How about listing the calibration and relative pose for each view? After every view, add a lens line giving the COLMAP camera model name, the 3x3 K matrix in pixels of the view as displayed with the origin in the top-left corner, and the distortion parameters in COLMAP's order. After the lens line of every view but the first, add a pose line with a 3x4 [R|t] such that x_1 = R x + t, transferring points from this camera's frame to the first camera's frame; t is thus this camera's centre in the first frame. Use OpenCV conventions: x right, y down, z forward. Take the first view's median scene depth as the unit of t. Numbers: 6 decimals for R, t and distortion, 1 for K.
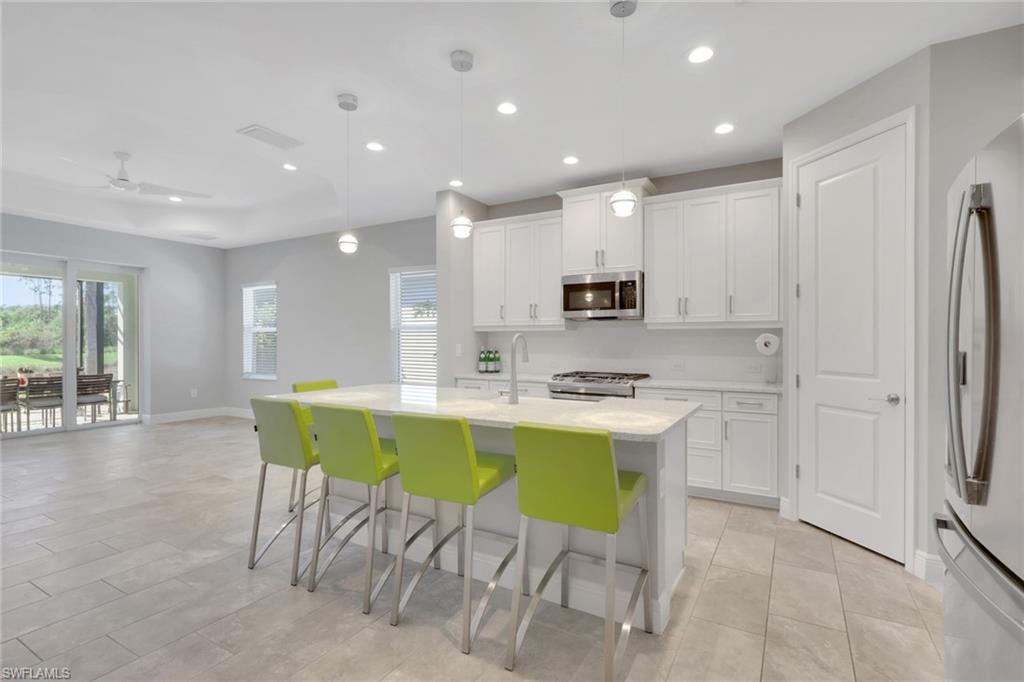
lens RADIAL K [[478.2, 0, 510.0], [0, 478.2, 345.1], [0, 0, 1]] dist [-0.003711, 0.000366]
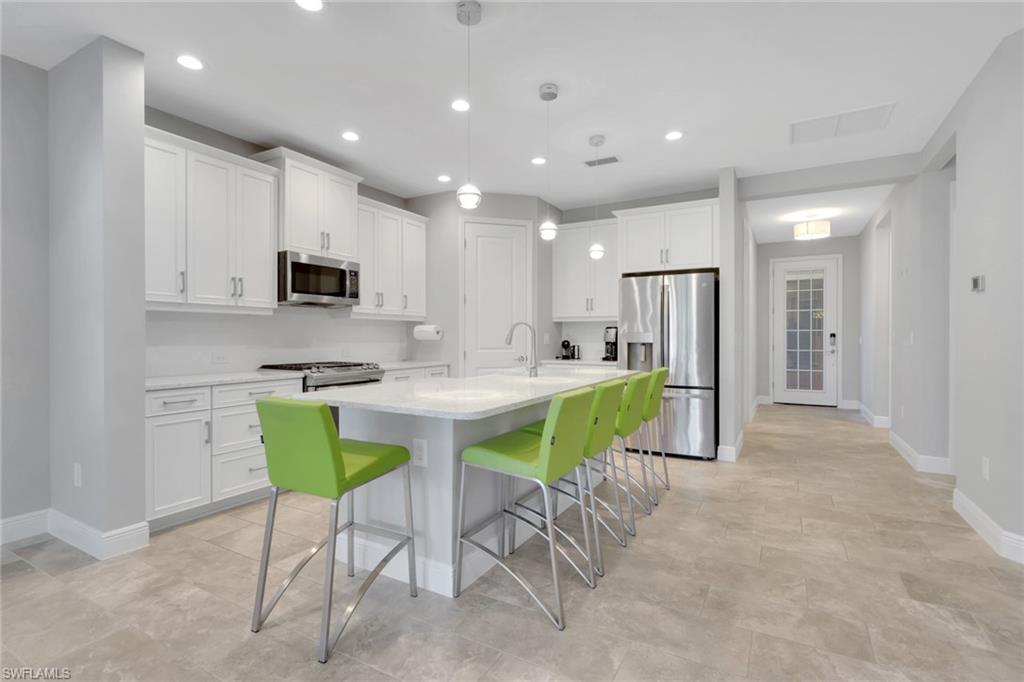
lens RADIAL K [[478.2, 0, 511.7], [0, 478.2, 334.6], [0, 0, 1]] dist [-0.003711, 0.000366]
pose [[0.000212, 0.003894, 0.999992, -0.780912], [0.009968, 0.999943, -0.003896, 0.010982], [-0.999950, 0.009969, 0.000173, 0.655956]]
